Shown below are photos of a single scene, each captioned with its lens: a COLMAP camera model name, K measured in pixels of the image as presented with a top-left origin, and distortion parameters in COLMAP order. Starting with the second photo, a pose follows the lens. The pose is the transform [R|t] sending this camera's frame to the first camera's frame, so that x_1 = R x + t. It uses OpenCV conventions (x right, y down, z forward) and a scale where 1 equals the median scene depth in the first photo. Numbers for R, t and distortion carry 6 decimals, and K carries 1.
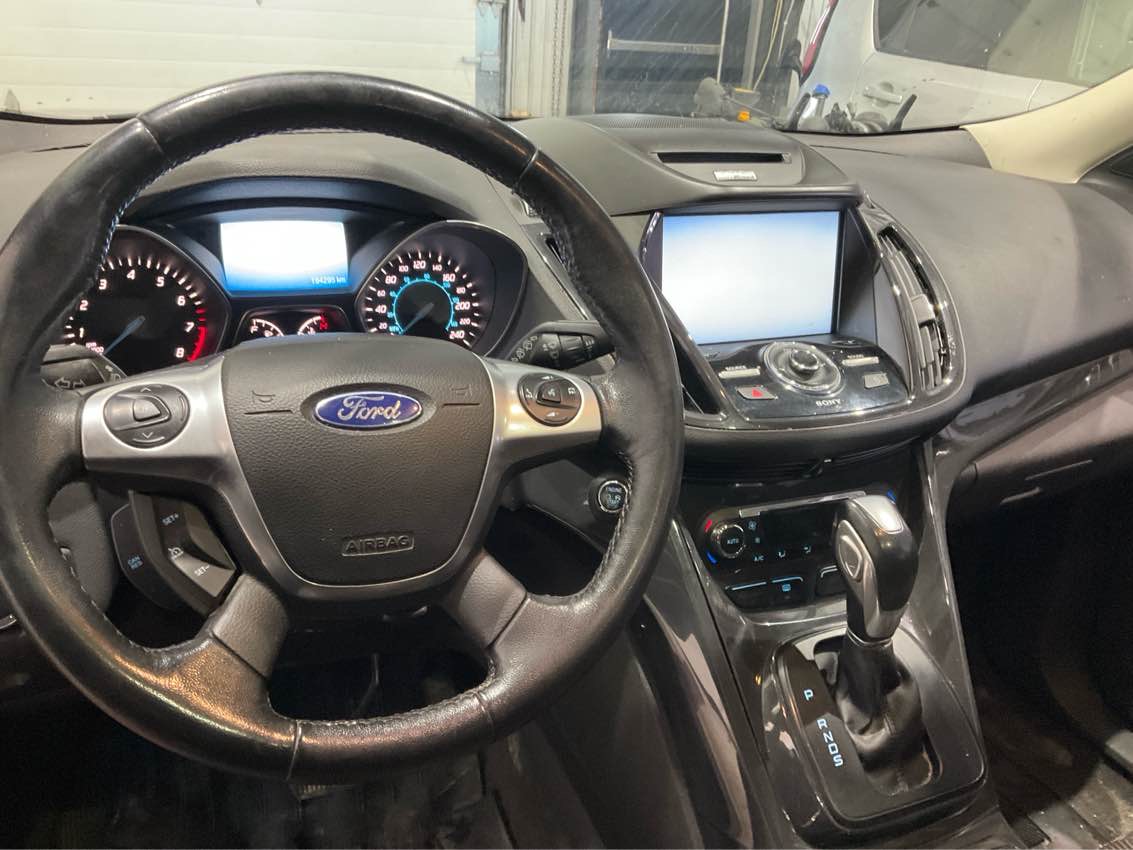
lens RADIAL K [[952.1, 0, 566.5], [0, 952.1, 425.0], [0, 0, 1]] dist [0.162160, -0.429241]
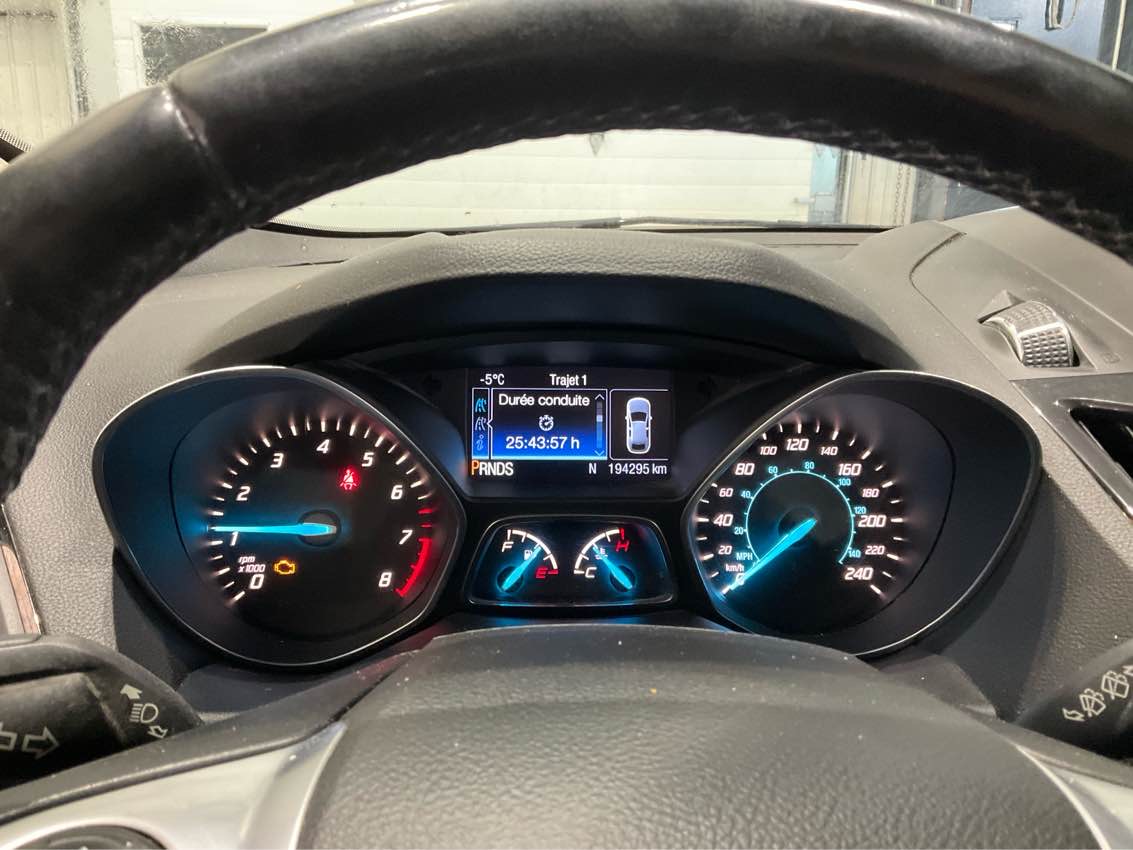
lens RADIAL K [[952.1, 0, 566.5], [0, 952.1, 425.0], [0, 0, 1]] dist [0.162160, -0.429241]
pose [[0.949351, 0.043508, -0.311190, -0.108128], [-0.087756, 0.987671, -0.129631, -0.094667], [0.301714, 0.150374, 0.941465, 0.433864]]
